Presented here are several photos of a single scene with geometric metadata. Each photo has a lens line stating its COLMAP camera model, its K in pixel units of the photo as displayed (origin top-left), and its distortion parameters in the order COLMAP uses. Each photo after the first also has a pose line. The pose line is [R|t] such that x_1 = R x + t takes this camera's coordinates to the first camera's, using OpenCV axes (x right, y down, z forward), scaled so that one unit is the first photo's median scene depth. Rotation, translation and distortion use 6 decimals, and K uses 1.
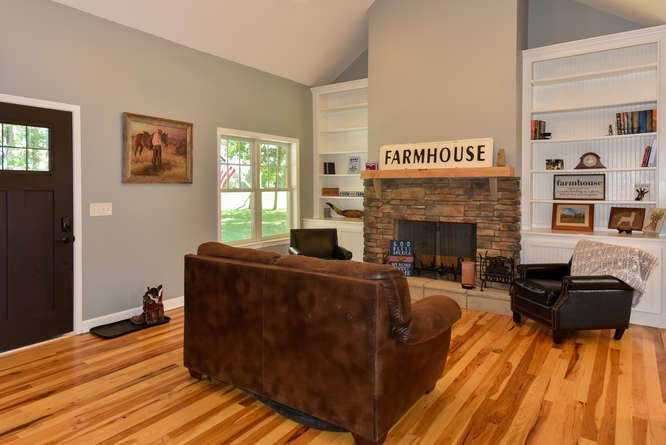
lens RADIAL K [[409.9, 0, 333.0], [0, 409.9, 222.5], [0, 0, 1]] dist [0.021870, -0.001270]
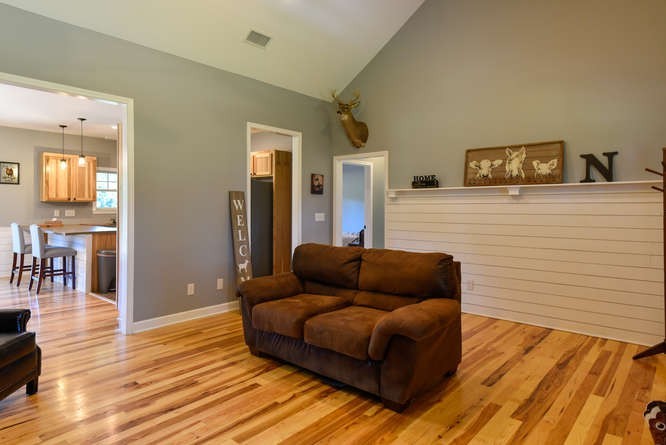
lens RADIAL K [[430.2, 0, 329.9], [0, 430.2, 207.5], [0, 0, 1]] dist [0.018440, -0.000950]
pose [[-0.993405, -0.002660, 0.114629, -0.090638], [0.007798, 0.995849, 0.090688, -0.104560], [-0.114394, 0.090984, -0.989260, 1.330211]]
